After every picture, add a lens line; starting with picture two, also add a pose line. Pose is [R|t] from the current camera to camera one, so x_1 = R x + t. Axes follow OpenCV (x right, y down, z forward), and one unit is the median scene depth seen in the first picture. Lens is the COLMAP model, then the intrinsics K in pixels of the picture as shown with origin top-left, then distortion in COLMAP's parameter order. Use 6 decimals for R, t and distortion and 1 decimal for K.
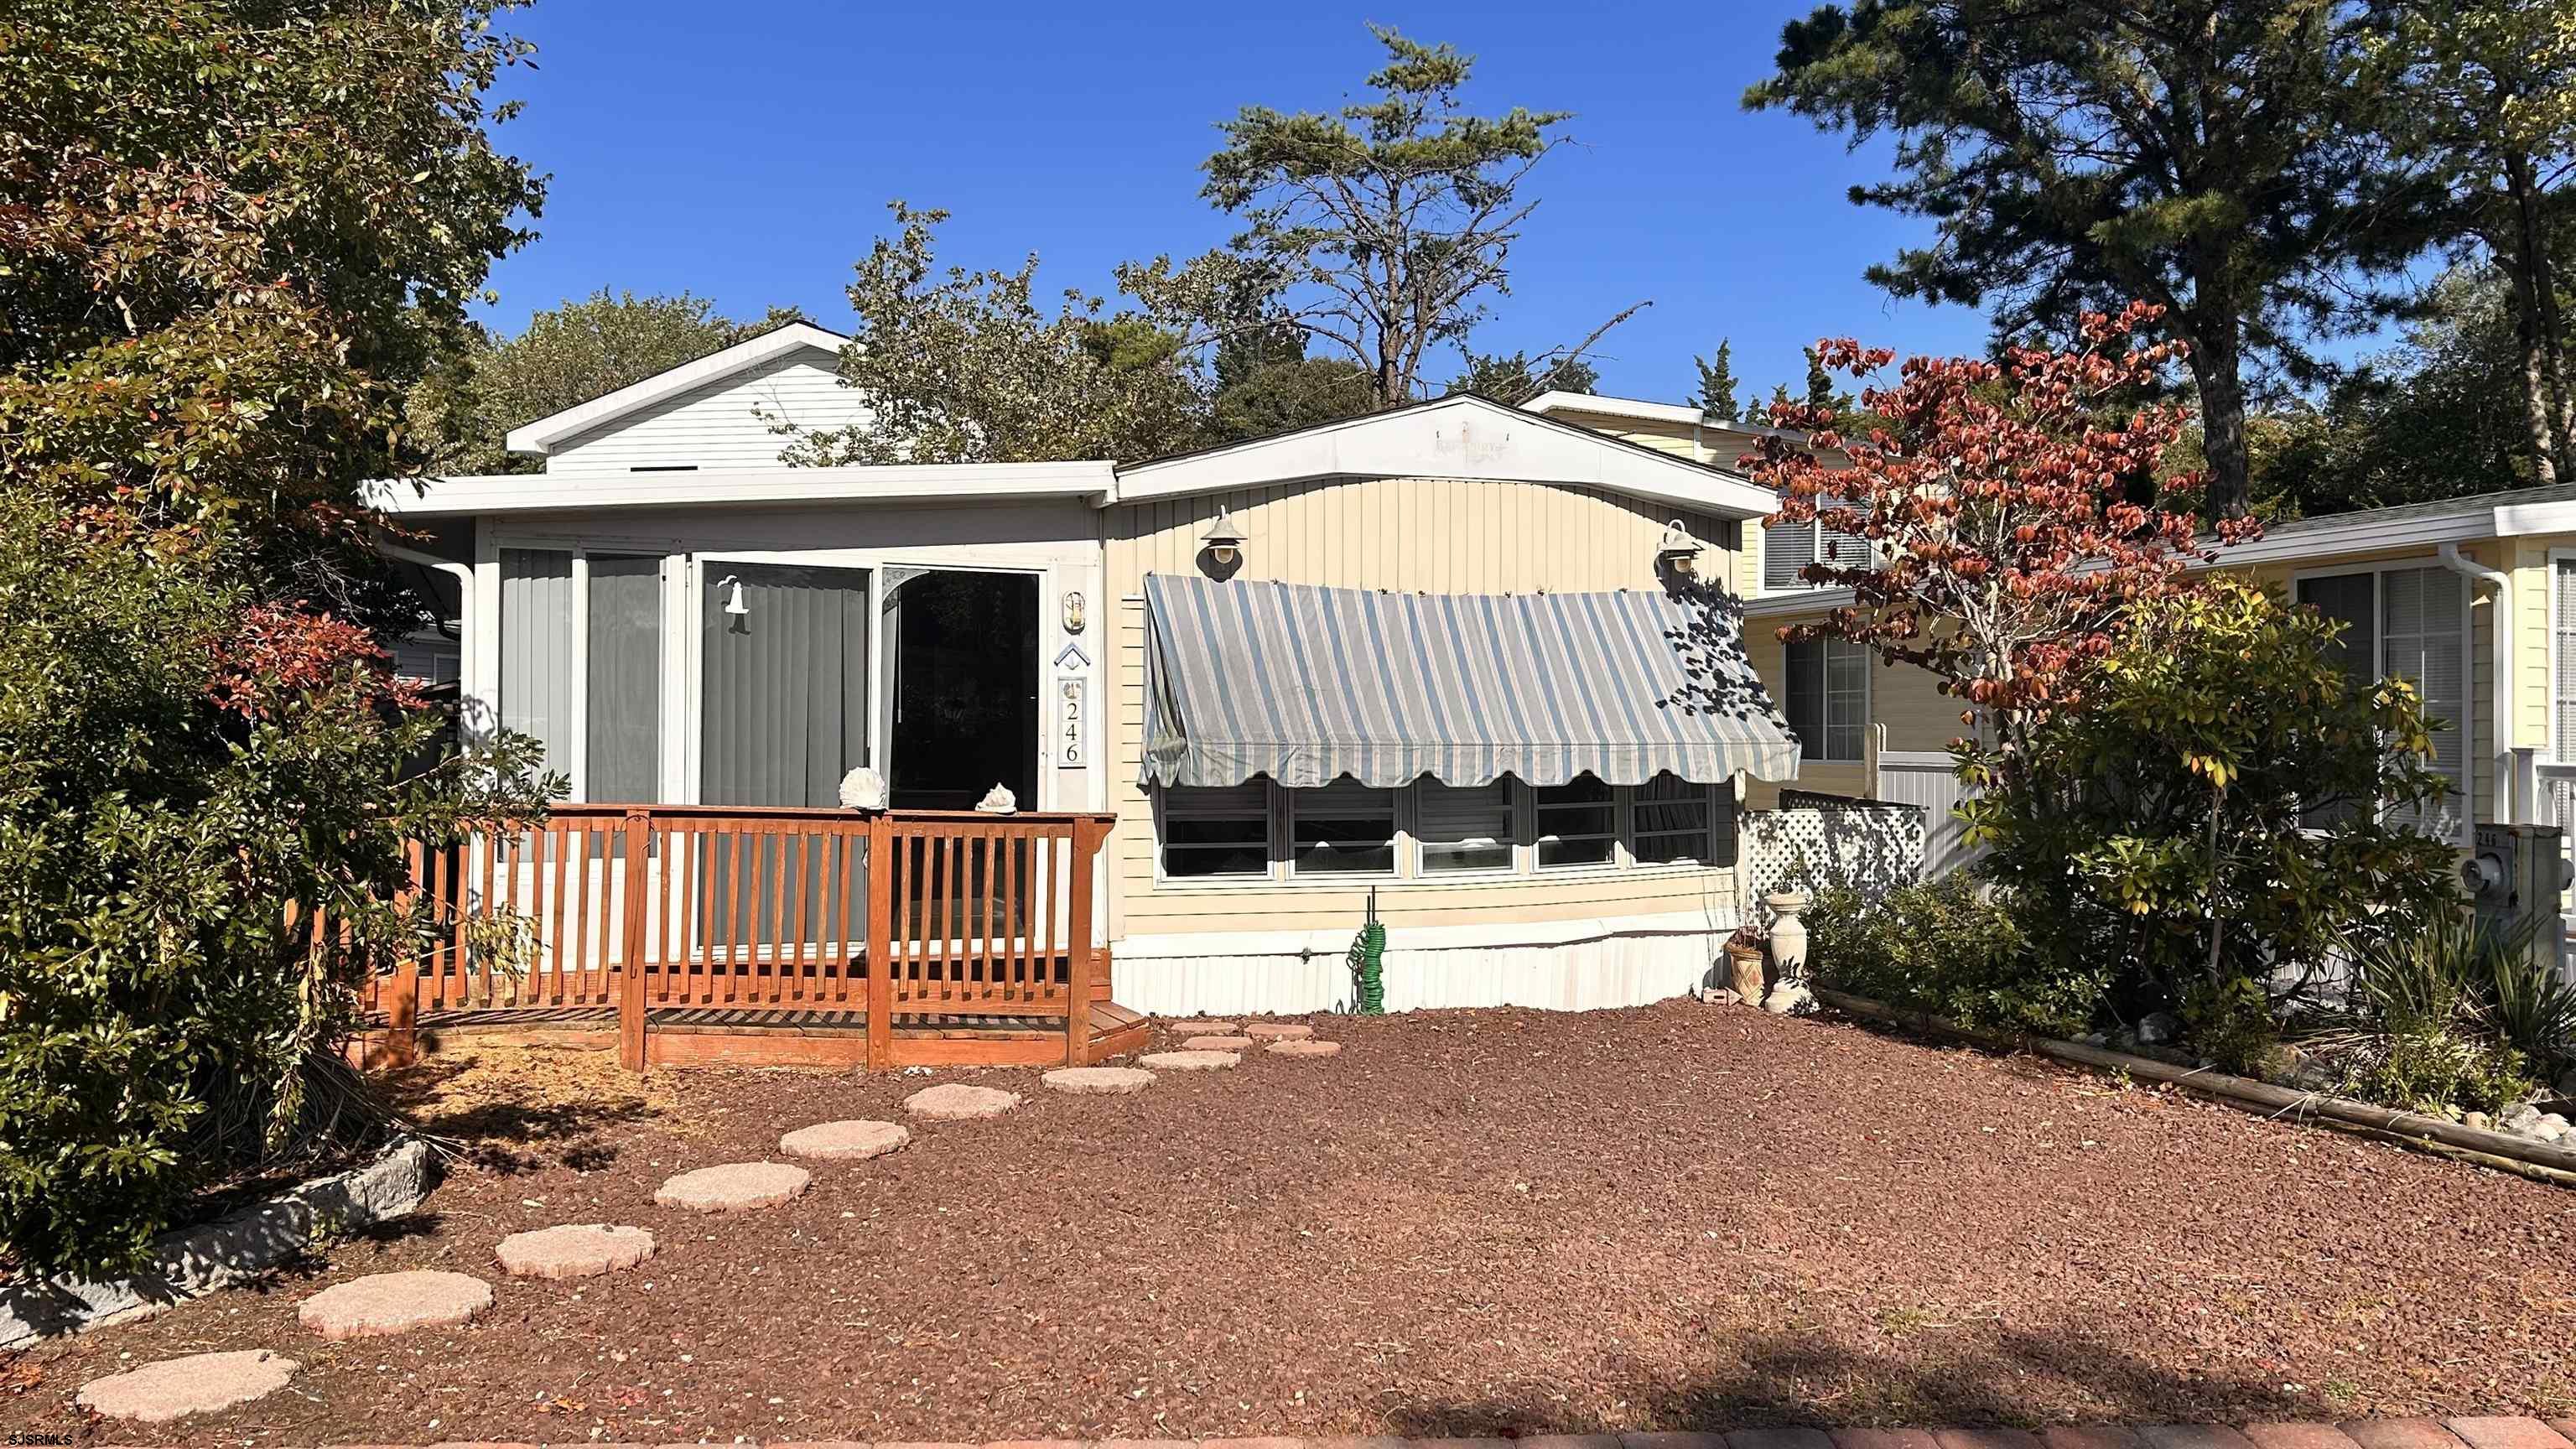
lens RADIAL K [[2031.0, 0, 1288.2], [0, 2031.0, 733.1], [0, 0, 1]] dist [0.035247, -0.043489]
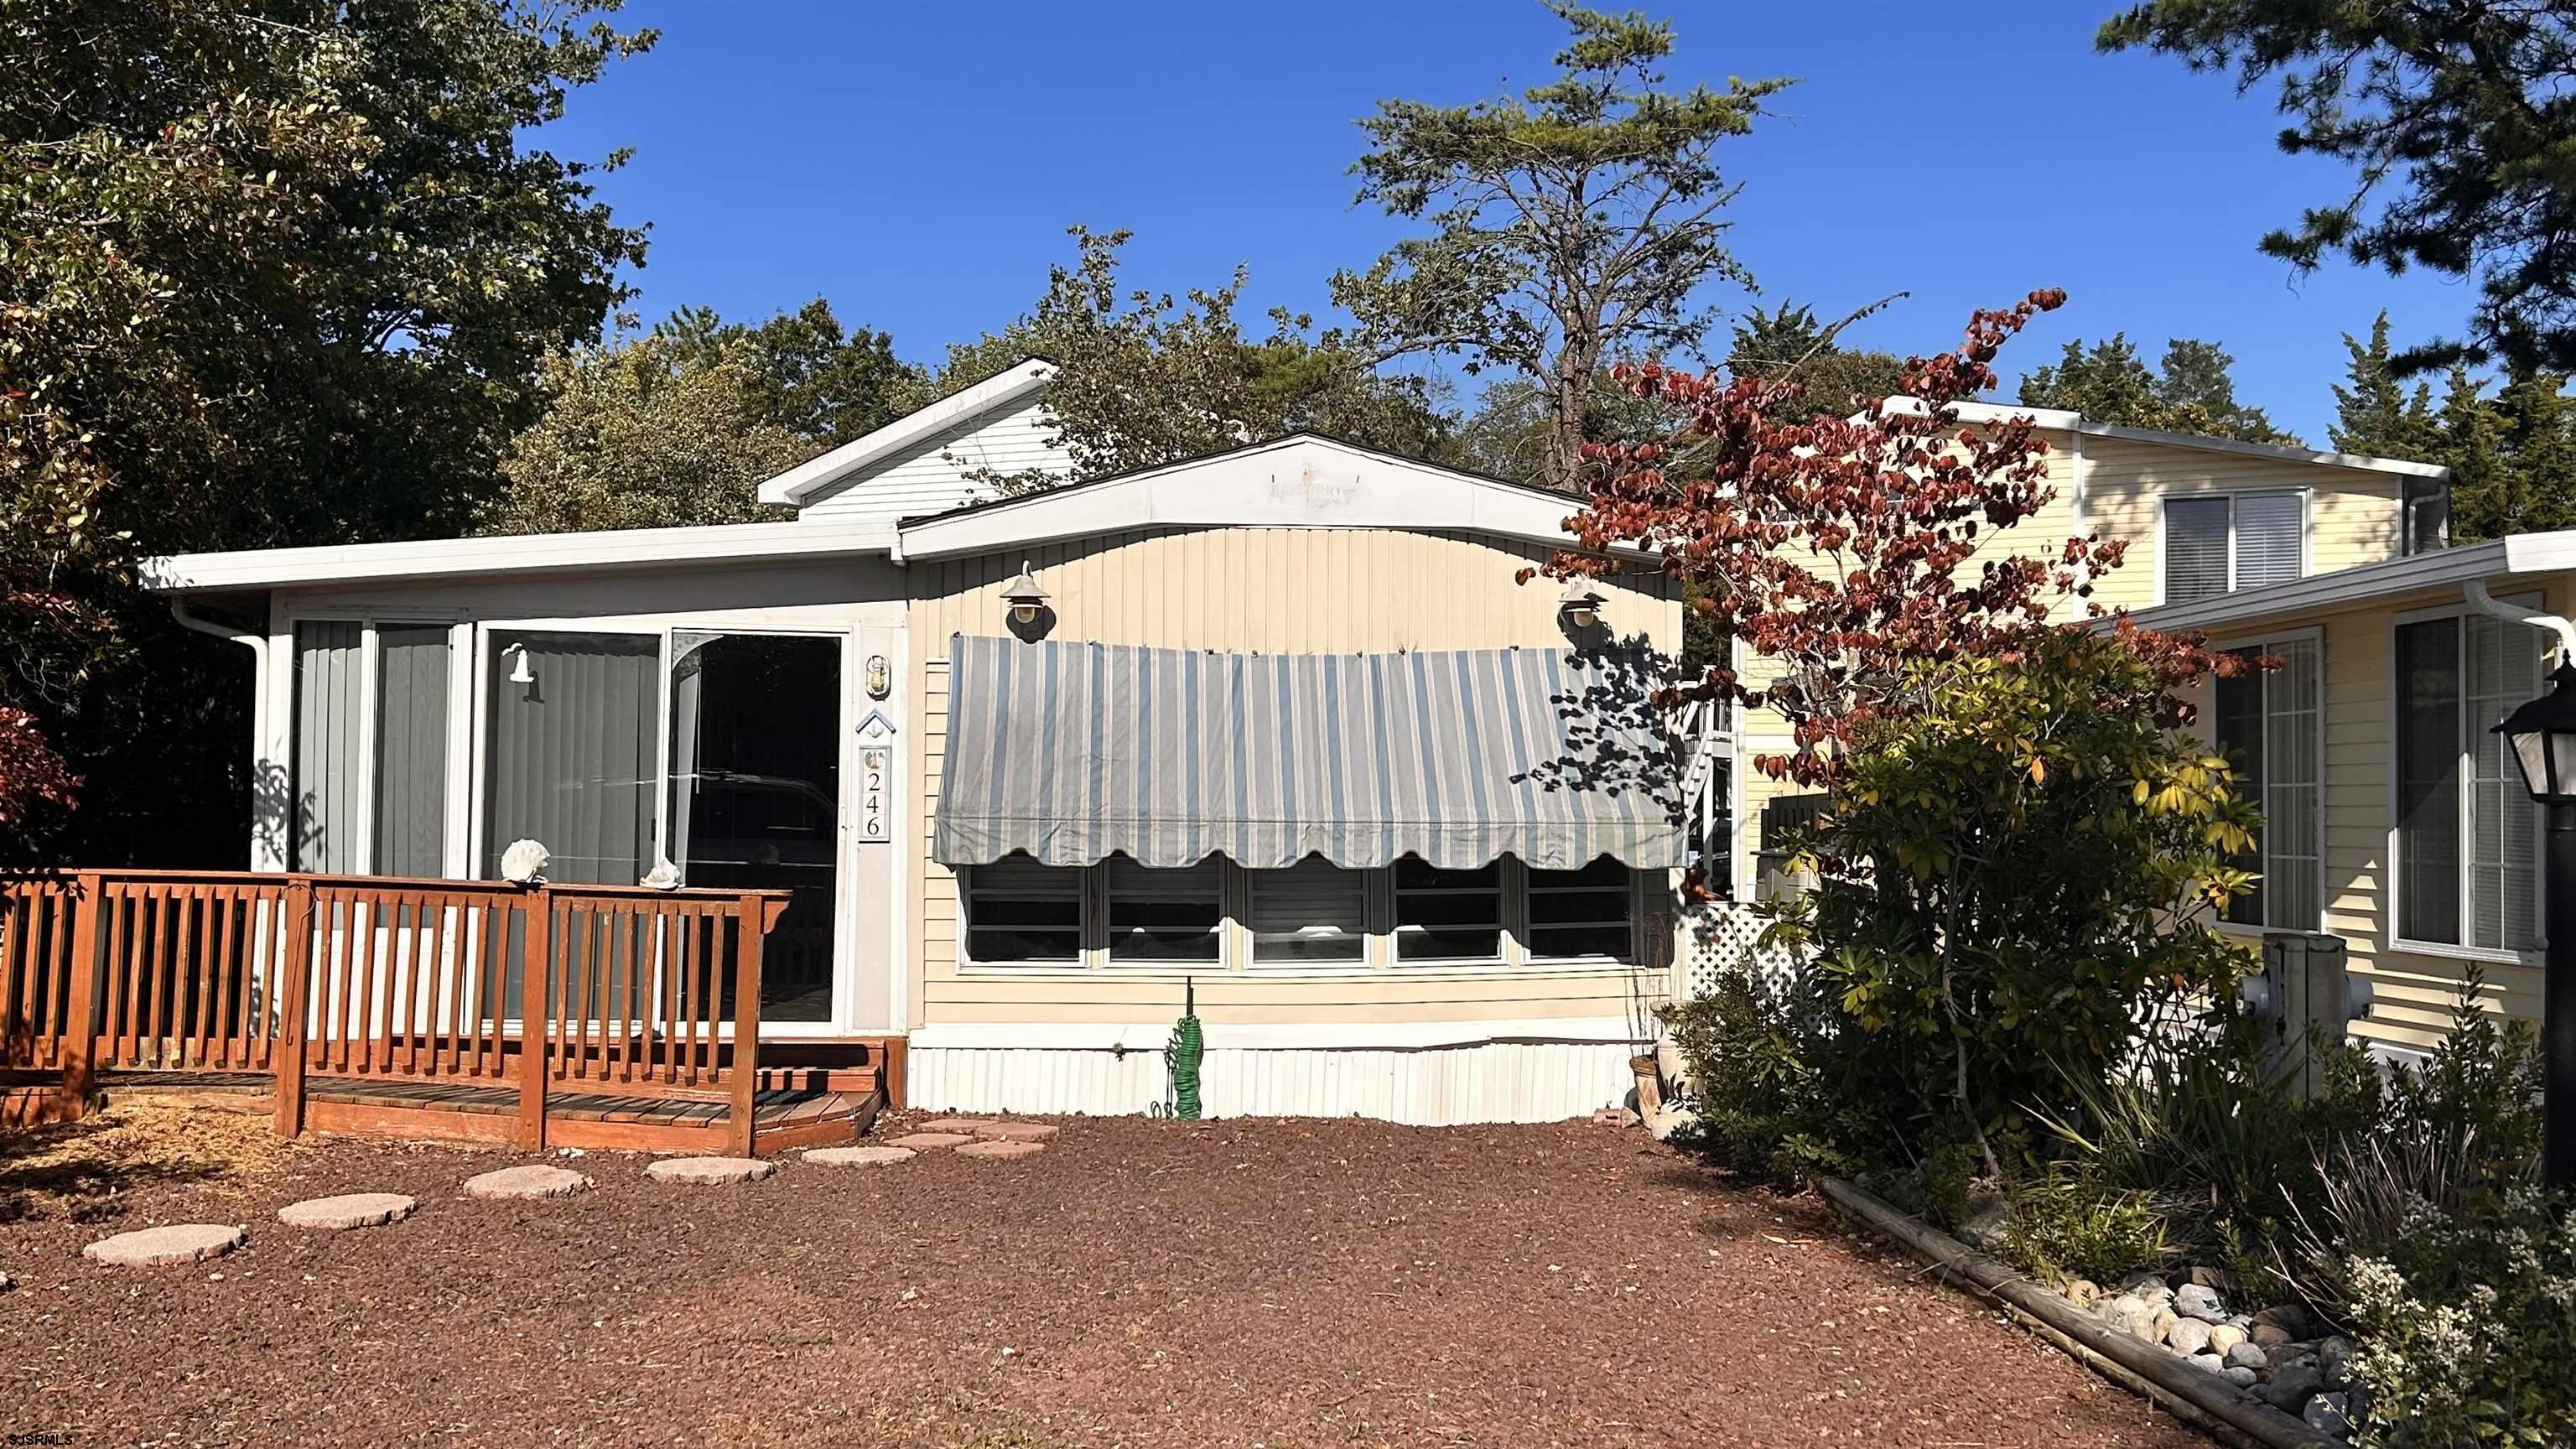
lens RADIAL K [[2374.0, 0, 1285.4], [0, 2374.0, 733.5], [0, 0, 1]] dist [0.015956, 0.000000]
pose [[0.965203, -0.000105, -0.261504, 0.357732], [-0.007160, 0.999614, -0.026828, -0.005112], [0.261405, 0.027767, 0.964830, -0.012738]]
